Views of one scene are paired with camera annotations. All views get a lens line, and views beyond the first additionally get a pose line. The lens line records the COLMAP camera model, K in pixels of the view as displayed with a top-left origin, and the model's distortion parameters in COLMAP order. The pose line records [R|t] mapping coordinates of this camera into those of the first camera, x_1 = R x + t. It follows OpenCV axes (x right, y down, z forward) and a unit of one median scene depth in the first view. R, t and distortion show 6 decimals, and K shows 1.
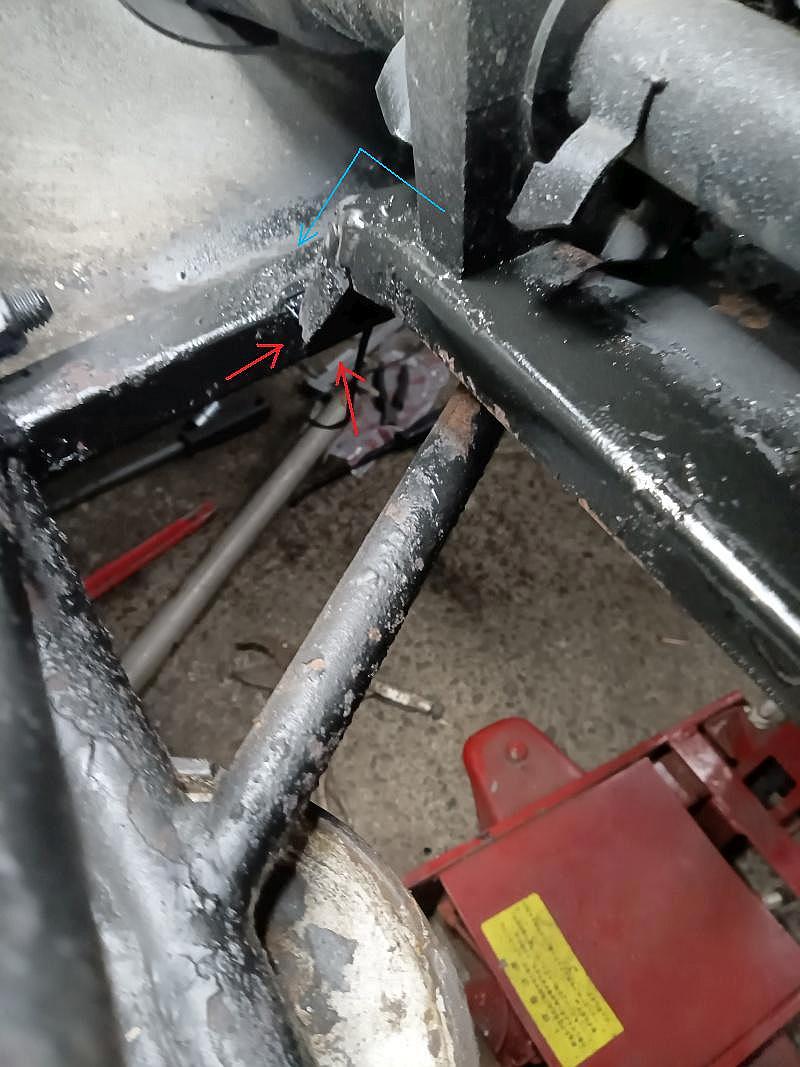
lens RADIAL K [[1137.6, 0, 400.0], [0, 1137.6, 533.5], [0, 0, 1]] dist [0.002616, -0.195398]
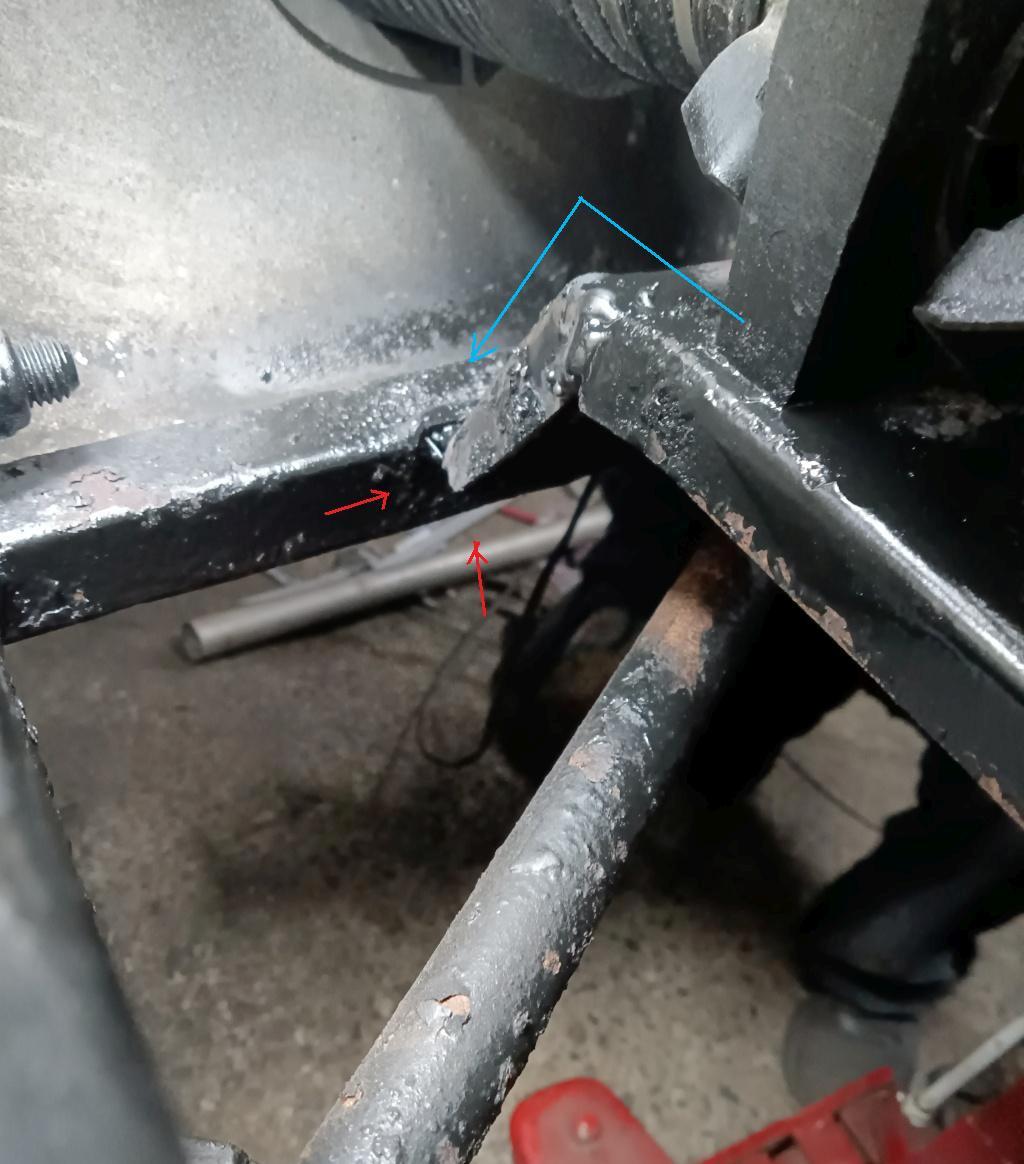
lens RADIAL K [[1282.6, 0, 512.0], [0, 1282.6, 582.0], [0, 0, 1]] dist [0.088968, -0.473052]
pose [[0.982155, 0.145387, 0.119305, -0.127670], [-0.122661, 0.976052, -0.179656, 0.014896], [-0.142567, 0.161816, 0.976468, 0.256617]]
